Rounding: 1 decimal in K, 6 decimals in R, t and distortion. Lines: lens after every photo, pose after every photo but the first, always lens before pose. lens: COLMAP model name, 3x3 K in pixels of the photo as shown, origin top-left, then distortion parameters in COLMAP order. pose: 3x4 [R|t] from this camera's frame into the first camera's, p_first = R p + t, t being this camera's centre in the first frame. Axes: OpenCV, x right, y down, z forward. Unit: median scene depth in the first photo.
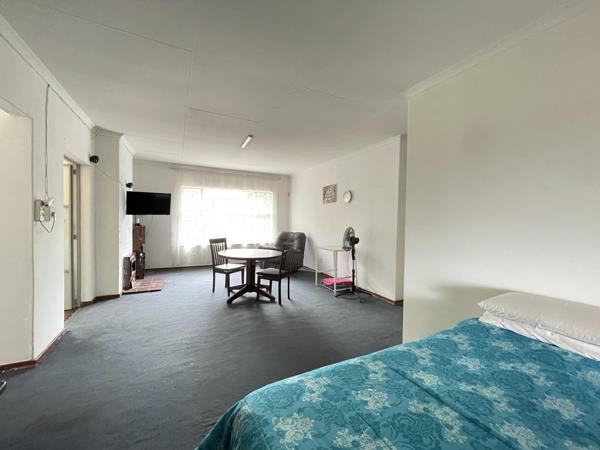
lens RADIAL K [[242.7, 0, 300.8], [0, 242.7, 224.7], [0, 0, 1]] dist [-0.012291, -0.000168]
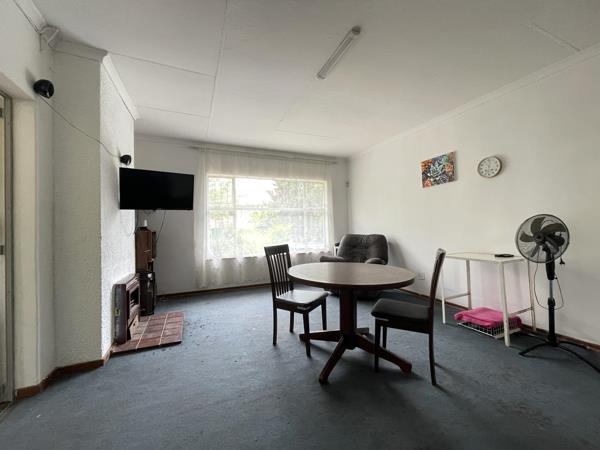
lens RADIAL K [[242.7, 0, 300.2], [0, 242.7, 224.8], [0, 0, 1]] dist [-0.012291, -0.000168]
pose [[0.997428, -0.036111, -0.061918, -0.234413], [0.034116, 0.998874, -0.032982, 0.026912], [0.063040, 0.030784, 0.997536, 0.408105]]
